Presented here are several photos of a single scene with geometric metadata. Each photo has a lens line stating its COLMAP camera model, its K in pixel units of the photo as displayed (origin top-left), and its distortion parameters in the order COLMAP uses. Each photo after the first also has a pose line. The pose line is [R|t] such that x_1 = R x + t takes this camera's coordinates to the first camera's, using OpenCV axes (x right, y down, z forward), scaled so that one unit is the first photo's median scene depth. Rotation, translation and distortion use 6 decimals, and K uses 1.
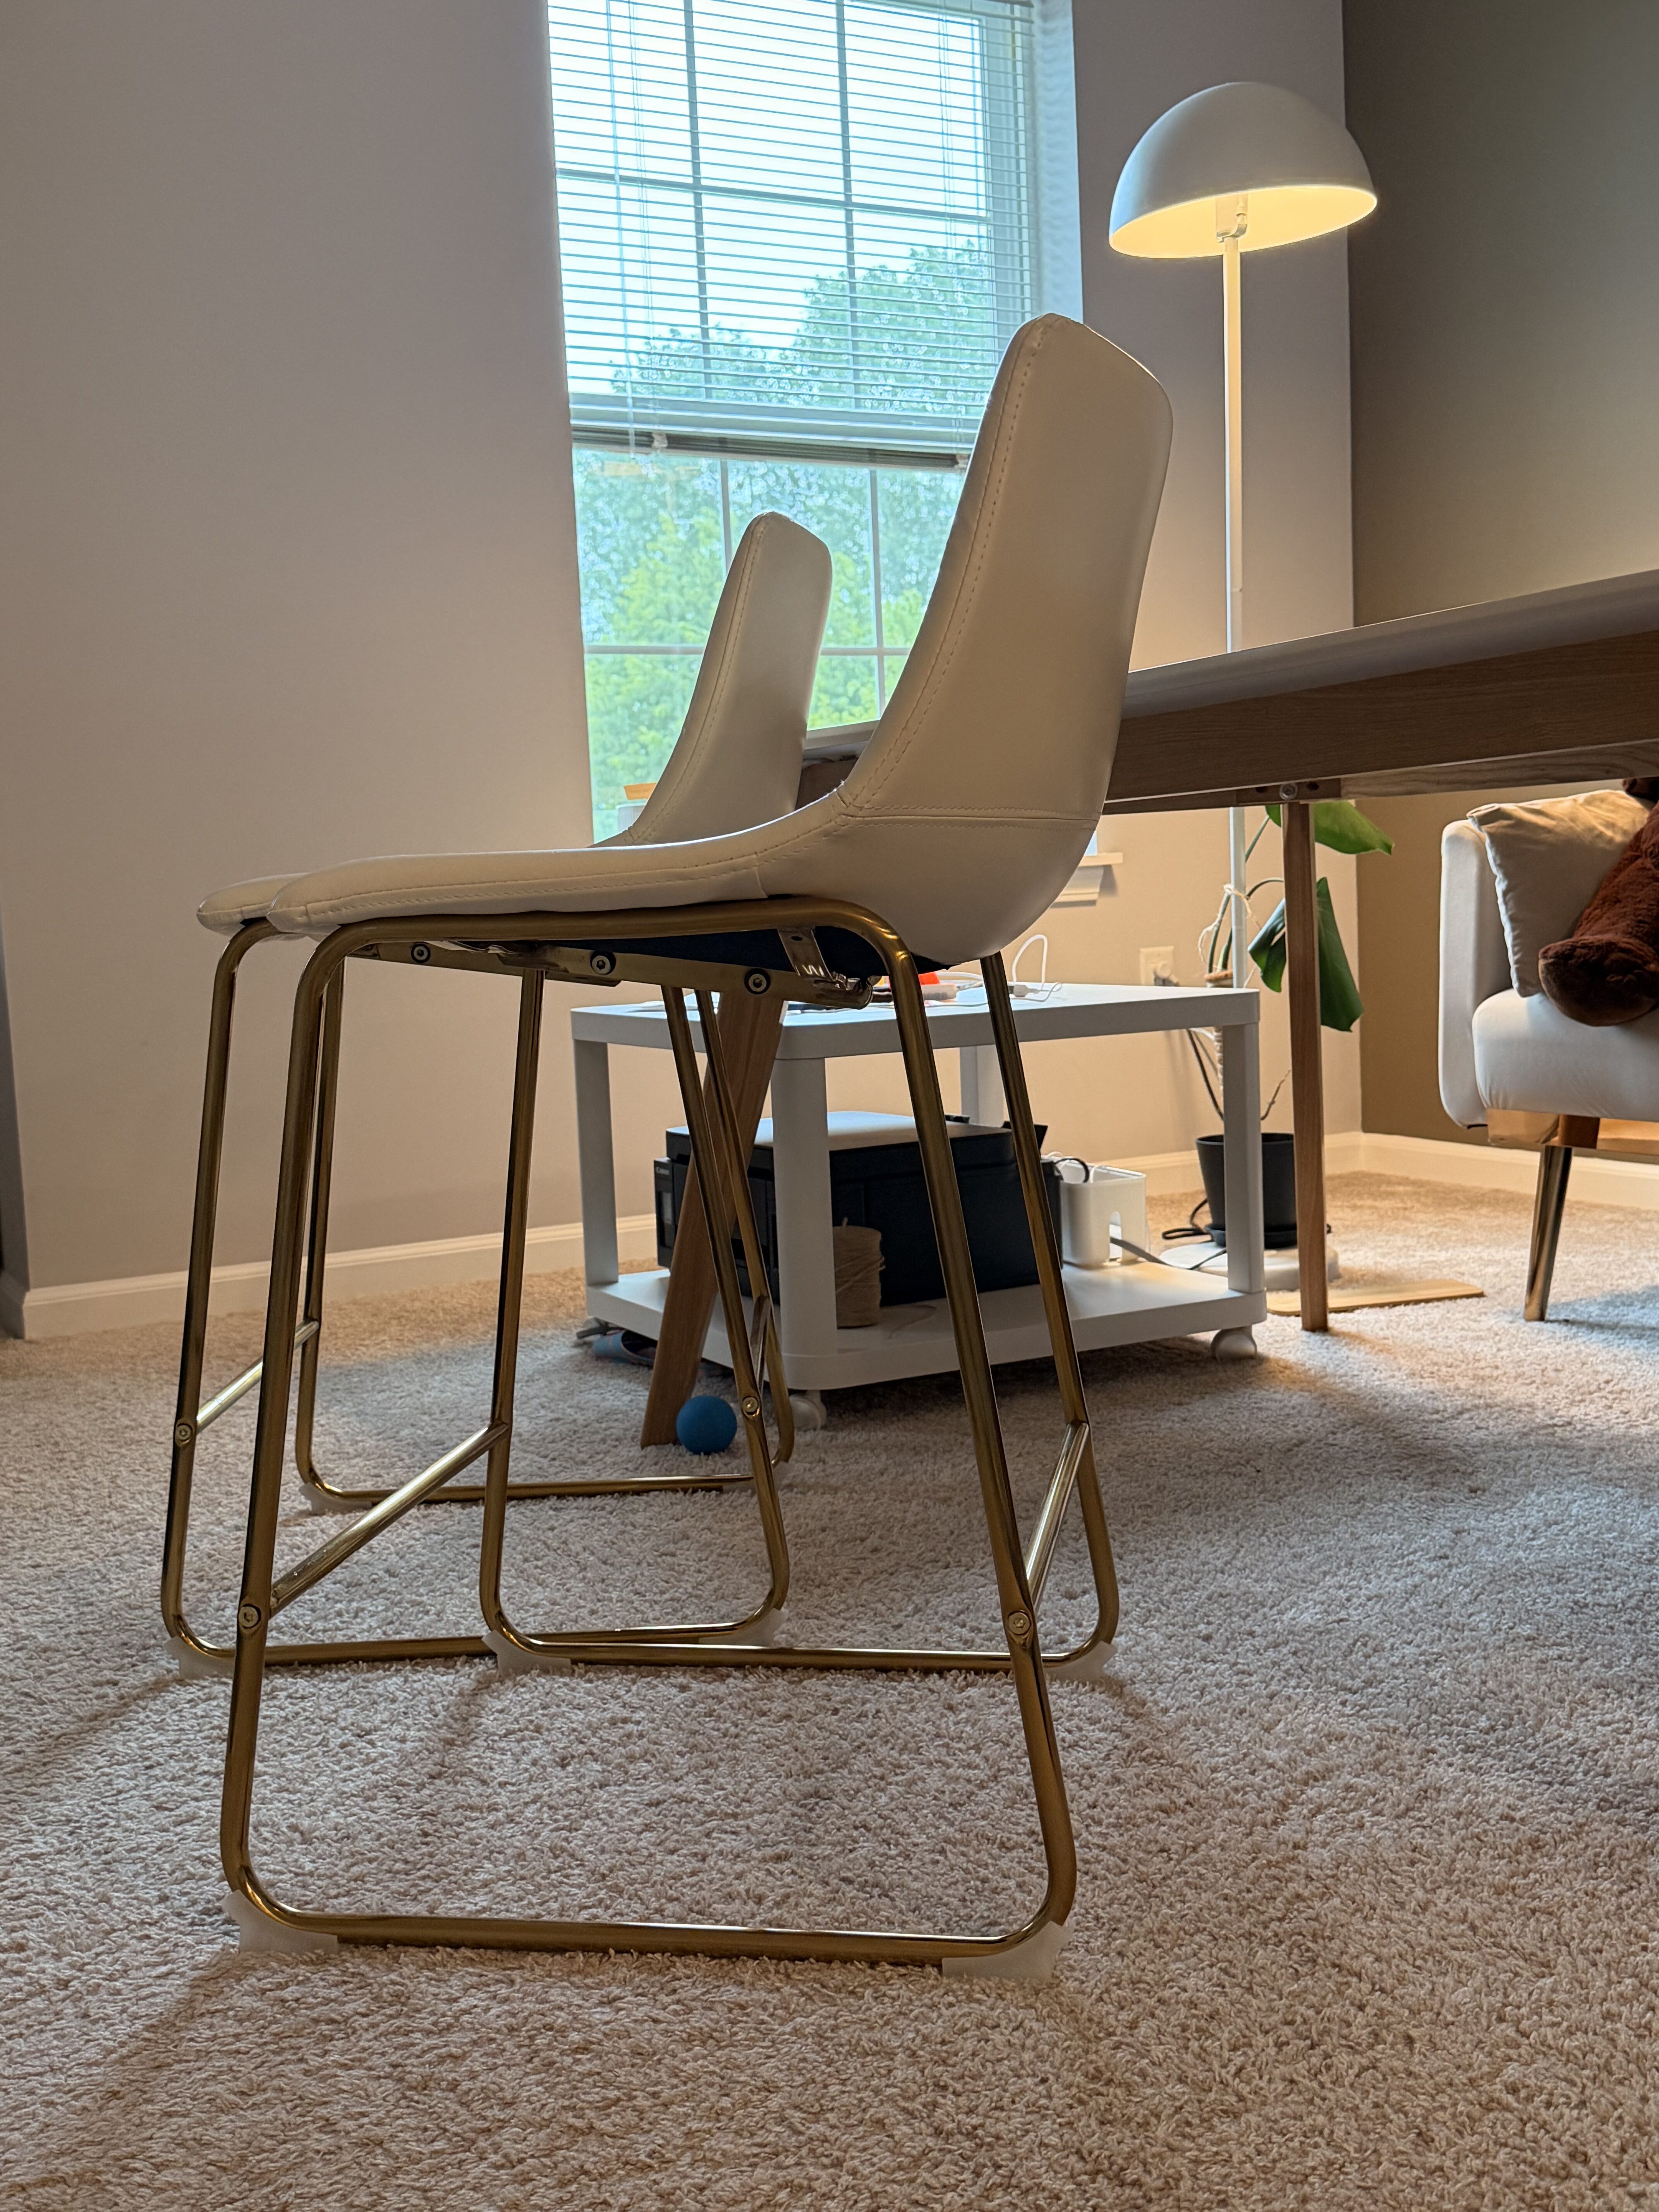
lens RADIAL K [[2501.4, 0, 829.5], [0, 2501.4, 1106.0], [0, 0, 1]] dist [0.202925, -0.626137]
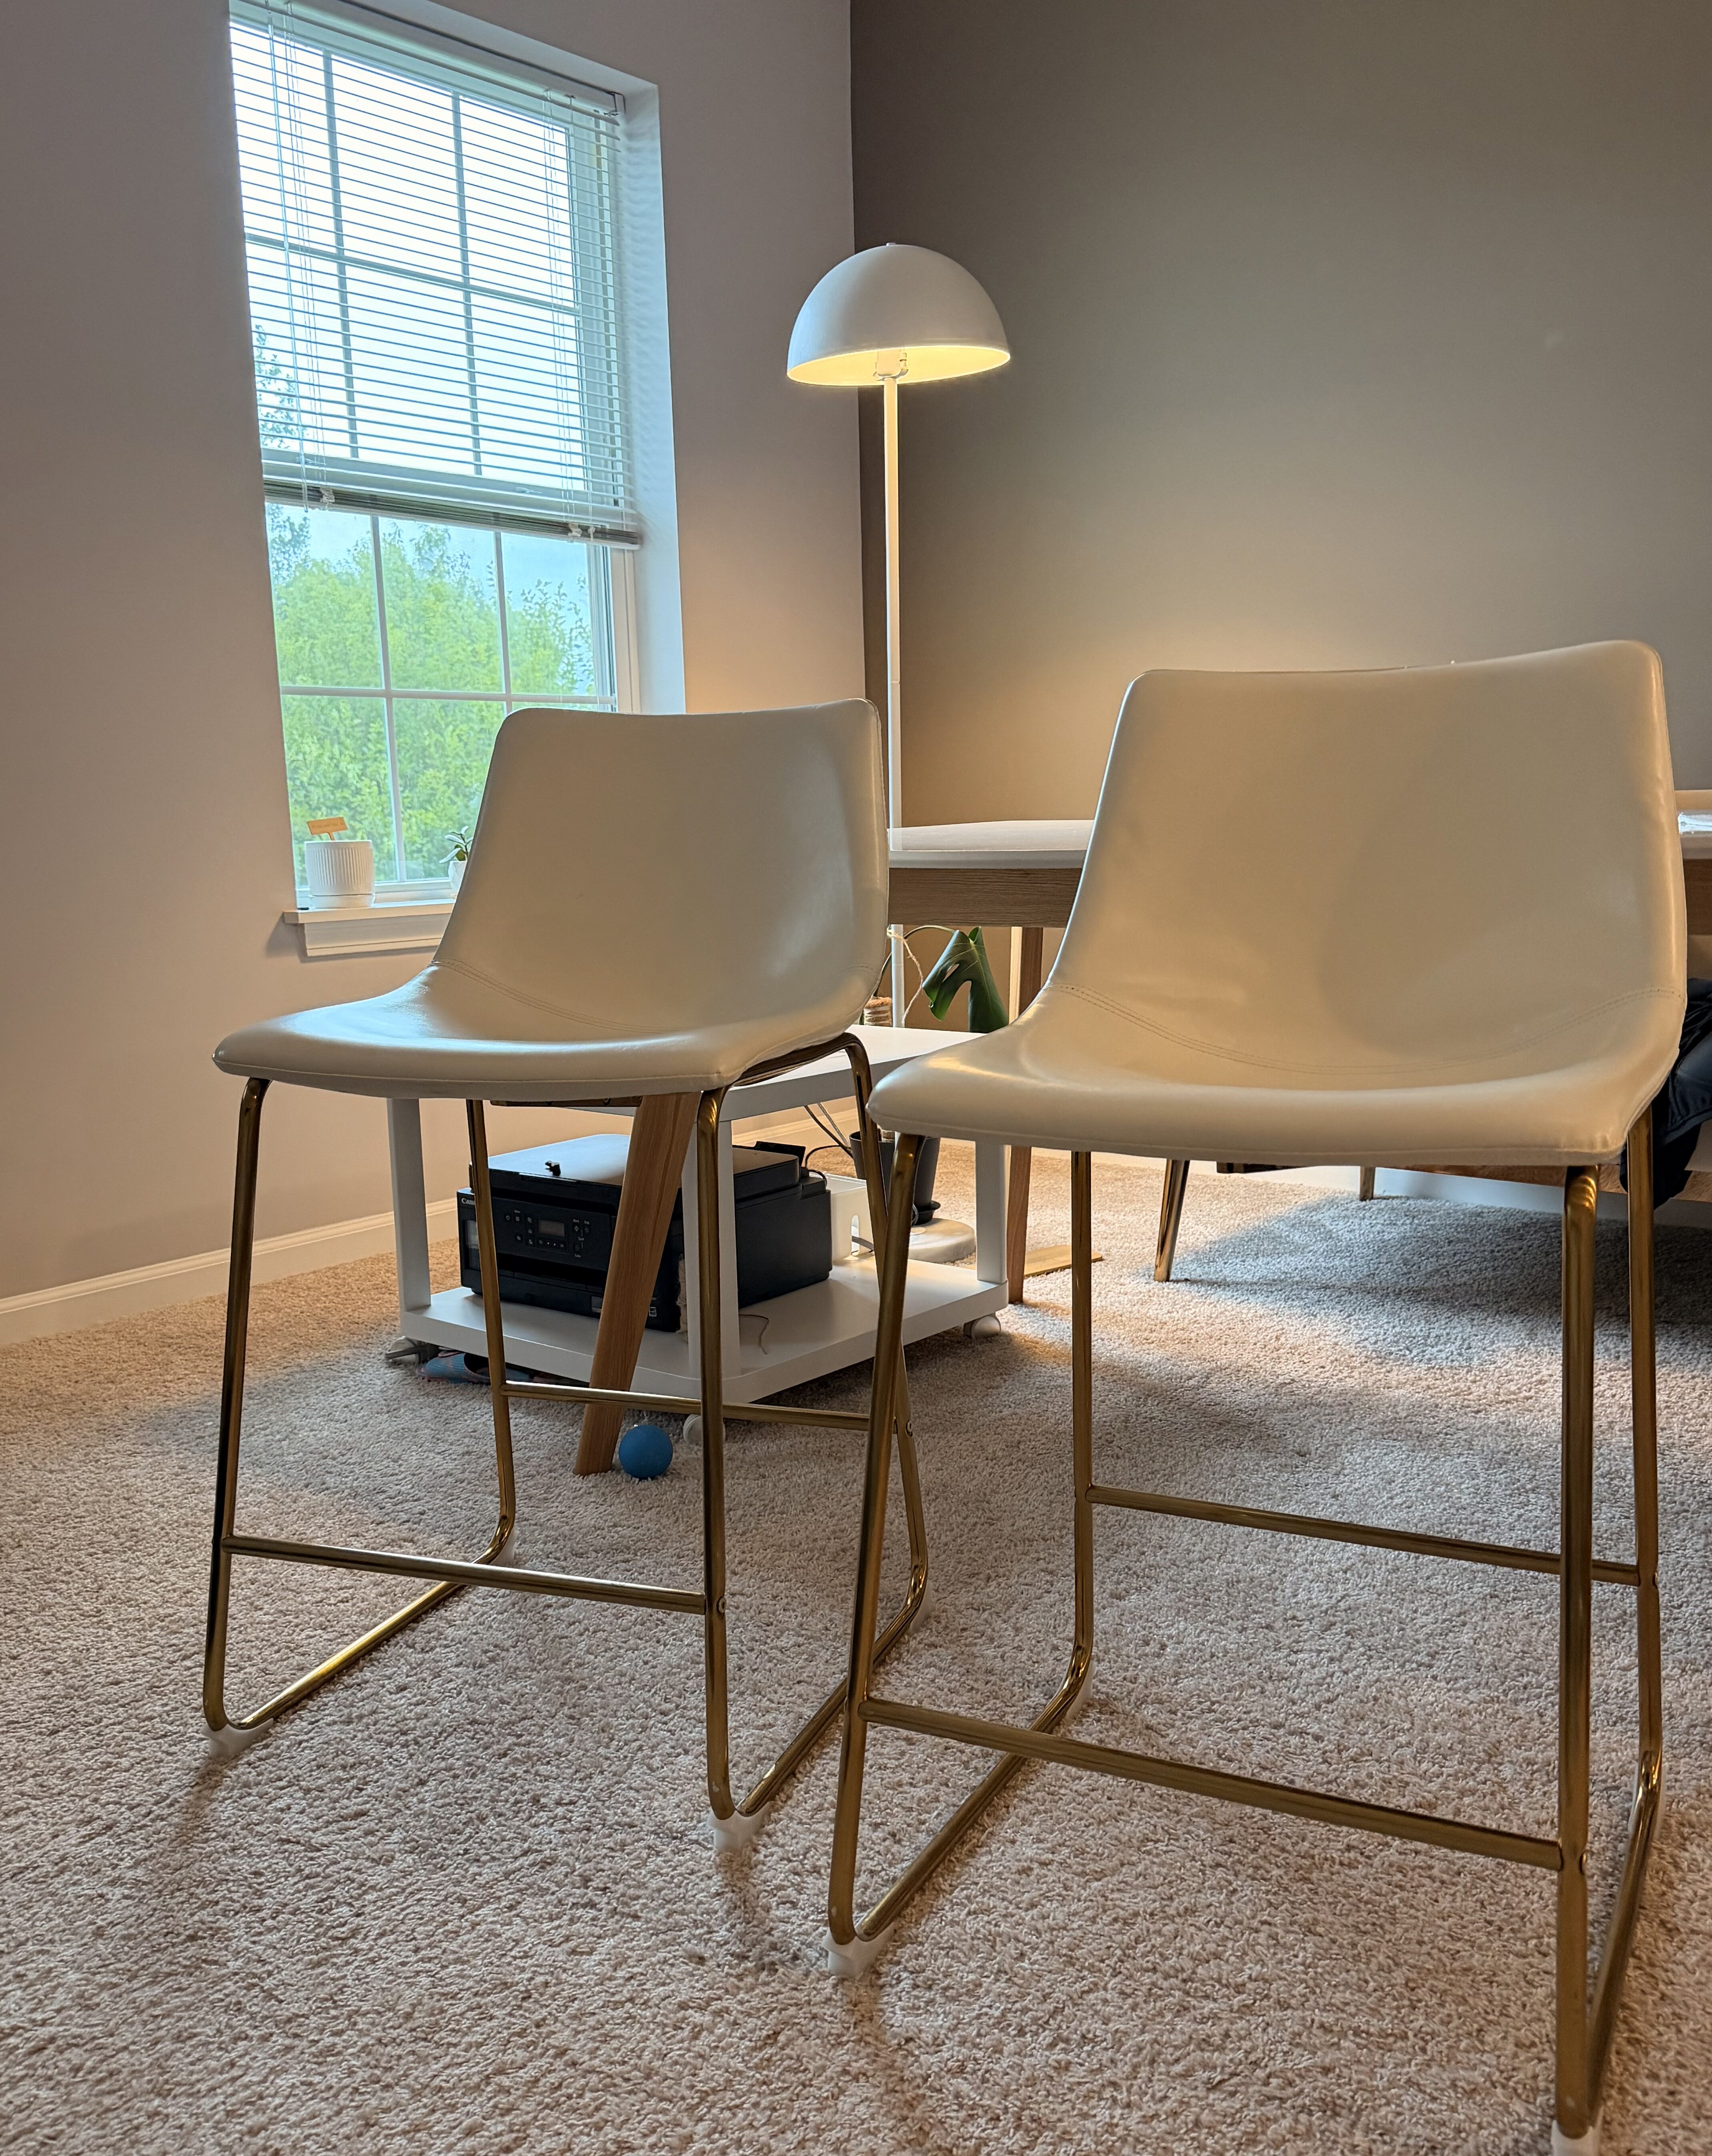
lens RADIAL K [[2105.6, 0, 852.3], [0, 2105.6, 1127.5], [0, 0, 1]] dist [-0.000218, -0.011133]
pose [[0.922191, -0.041140, 0.384541, -0.416720], [0.016933, 0.997668, 0.066126, -0.099879], [-0.386365, -0.054469, 0.920736, 0.155468]]
